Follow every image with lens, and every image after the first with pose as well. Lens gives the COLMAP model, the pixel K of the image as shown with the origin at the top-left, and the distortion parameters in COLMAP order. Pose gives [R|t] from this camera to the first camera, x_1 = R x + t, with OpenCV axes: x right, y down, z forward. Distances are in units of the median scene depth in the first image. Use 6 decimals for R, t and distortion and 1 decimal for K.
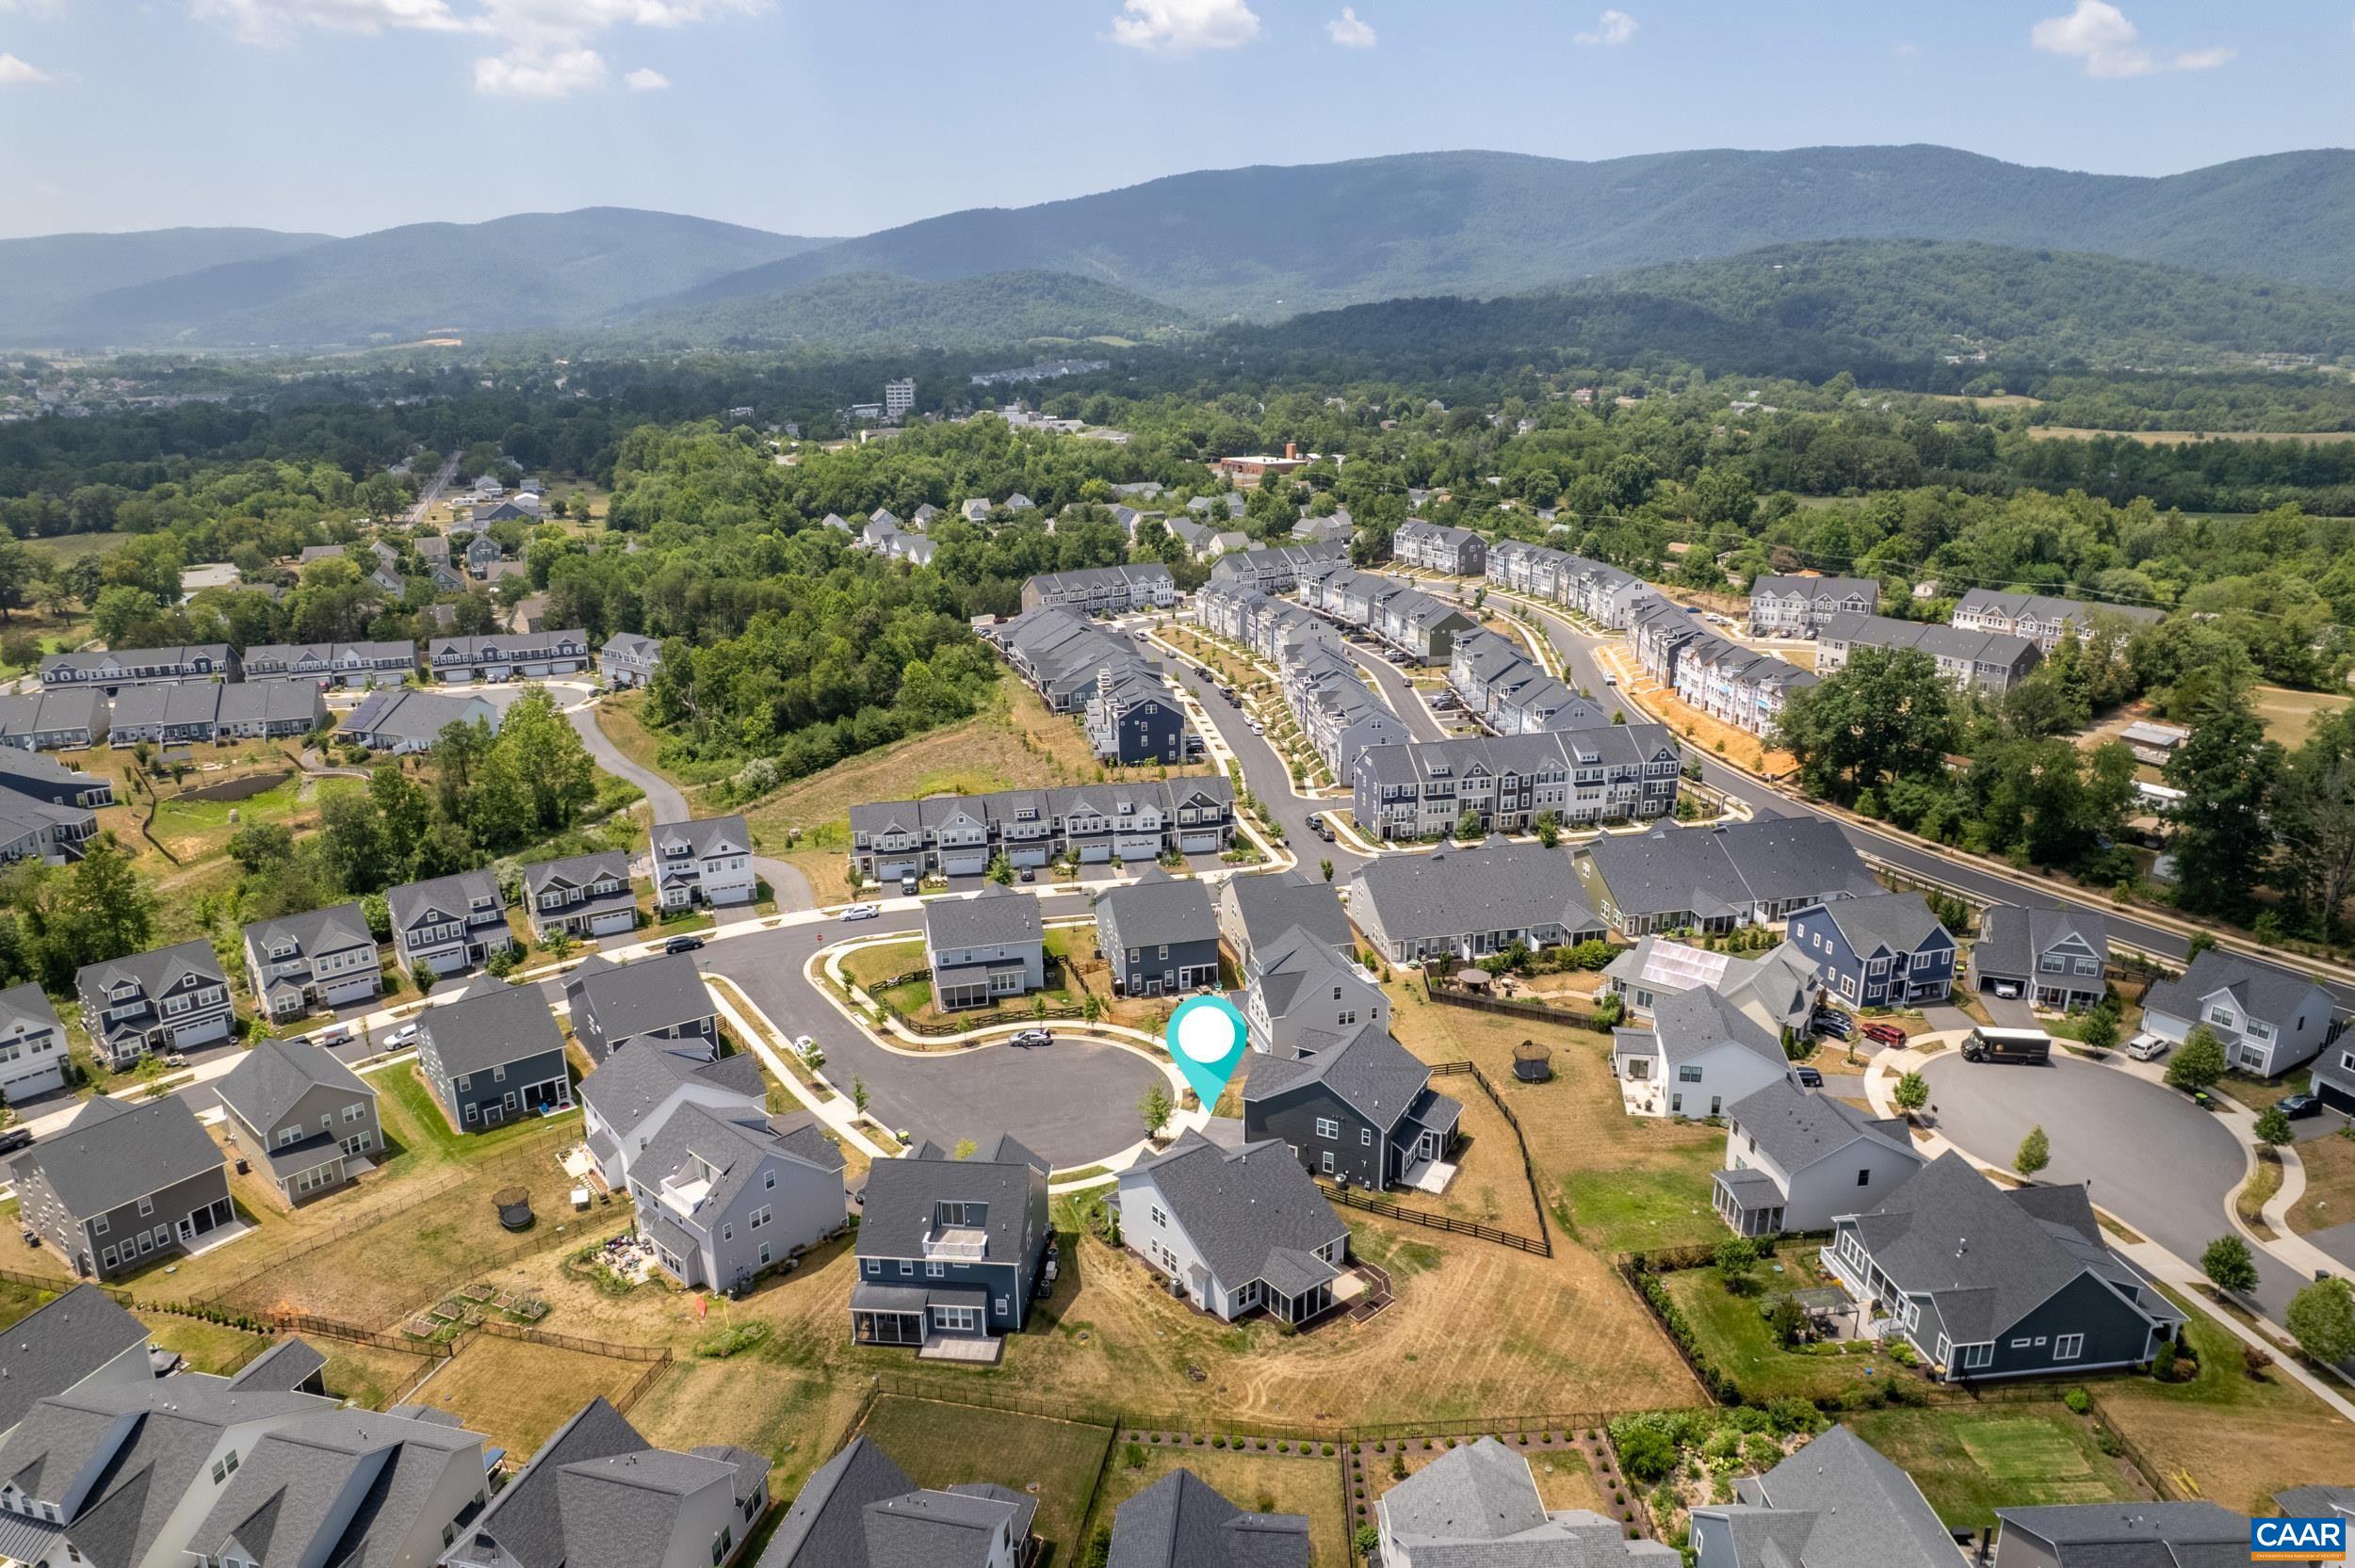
lens RADIAL K [[1508.0, 0, 1174.0], [0, 1508.0, 787.2], [0, 0, 1]] dist [-0.072883, 0.063223]
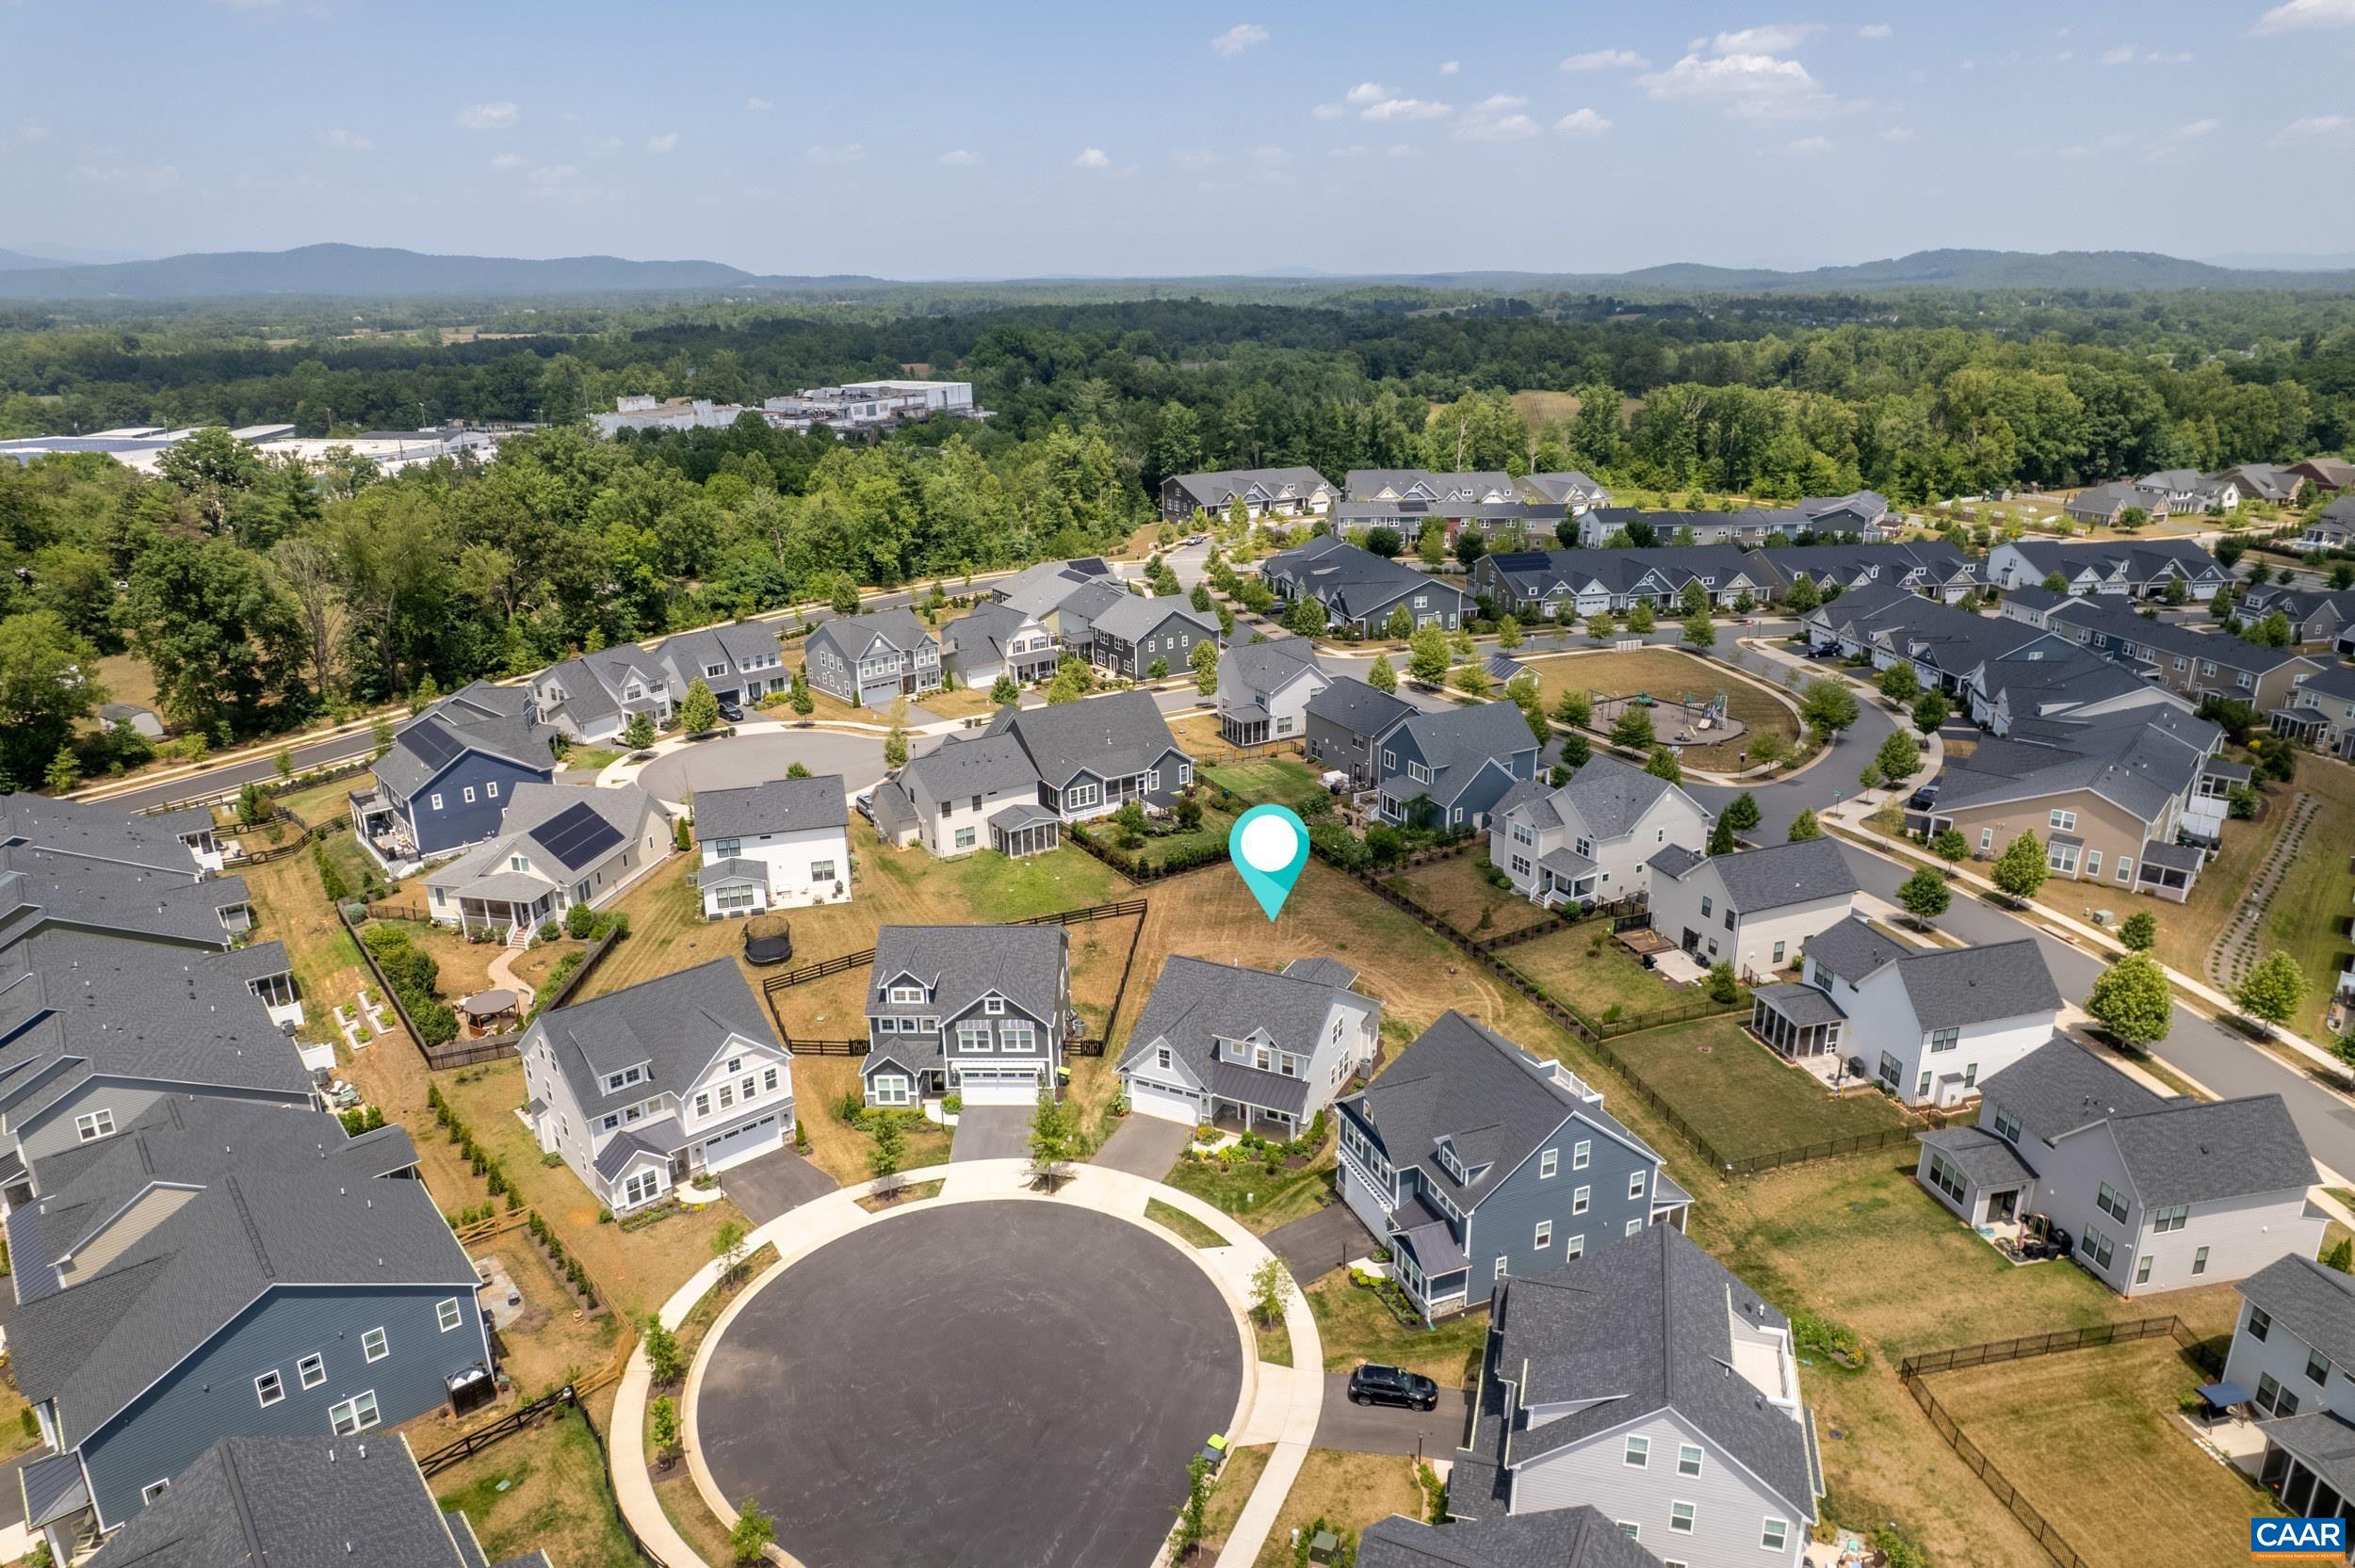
lens RADIAL K [[1508.0, 0, 1184.4], [0, 1508.0, 780.6], [0, 0, 1]] dist [-0.072883, 0.063223]
pose [[-0.443973, -0.275798, 0.852540, -0.358670], [0.276767, 0.862719, 0.423221, -0.114951], [-0.852225, 0.423853, -0.306692, 0.710886]]
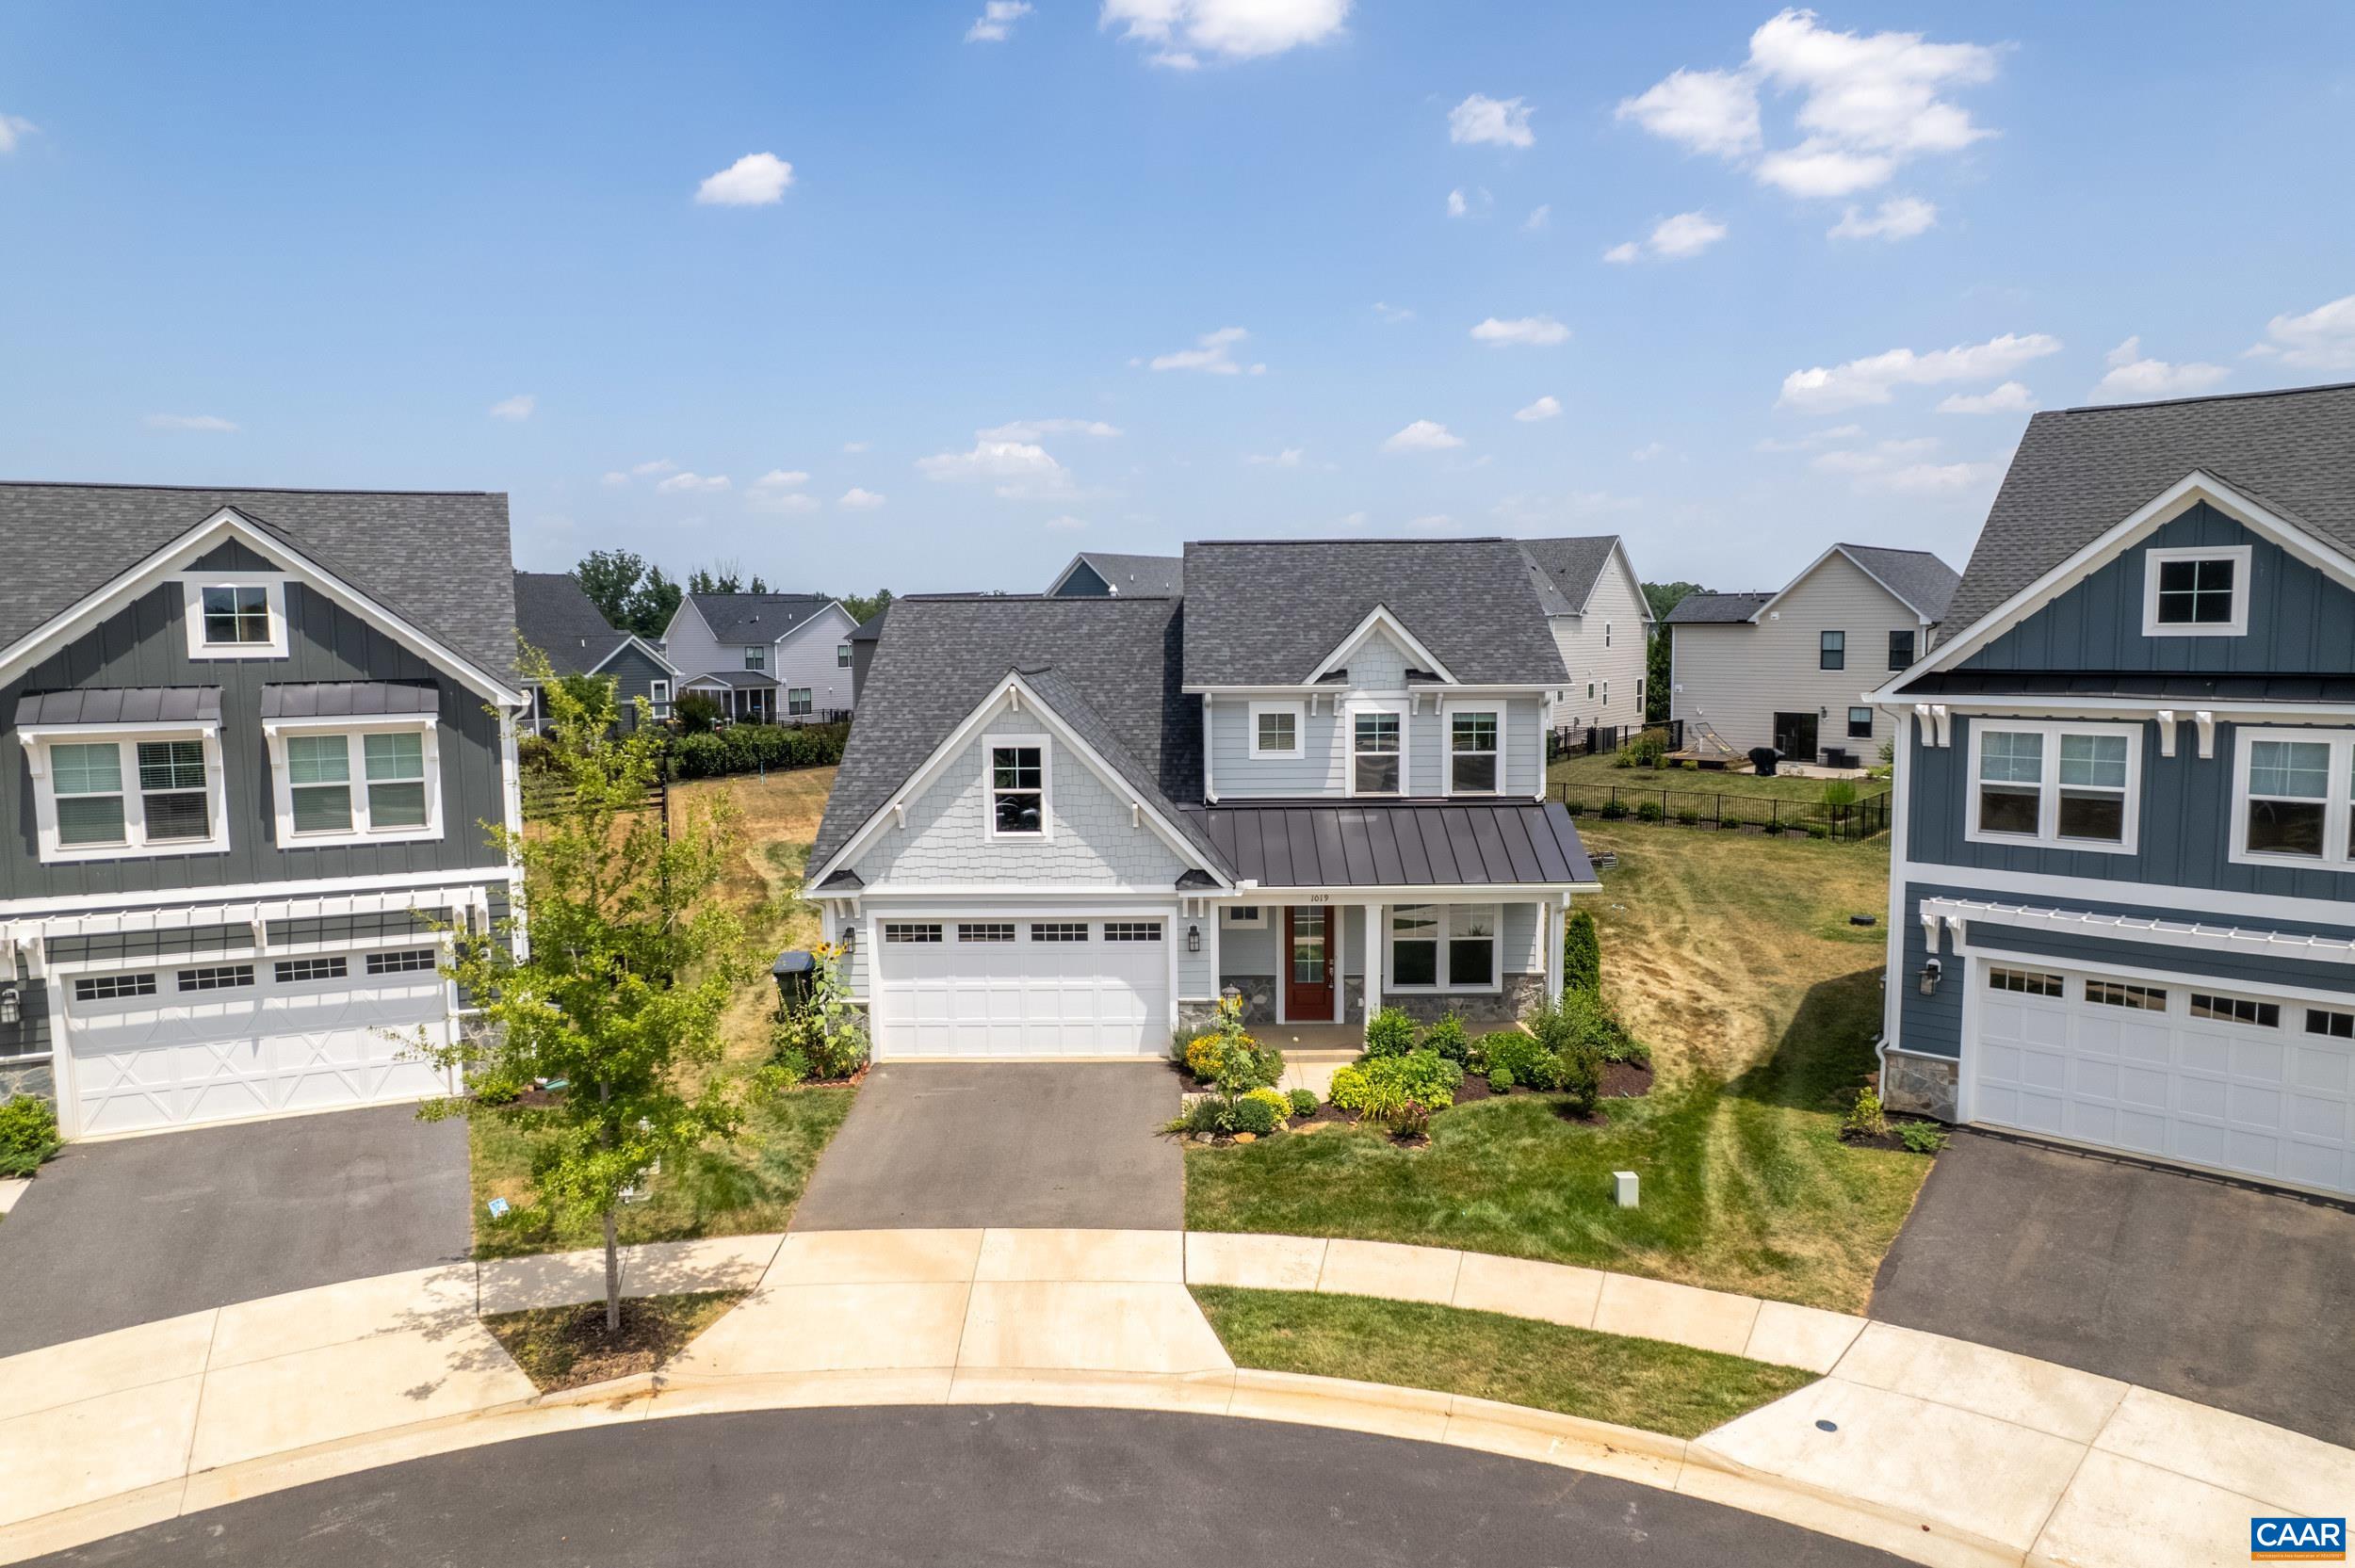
lens RADIAL K [[1508.0, 0, 1182.6], [0, 1508.0, 775.9], [0, 0, 1]] dist [-0.072883, 0.063223]
pose [[-0.788363, -0.042855, 0.613716, -0.073276], [0.196848, 0.927555, 0.317636, 0.112236], [-0.582867, 0.371222, -0.722814, 0.687405]]
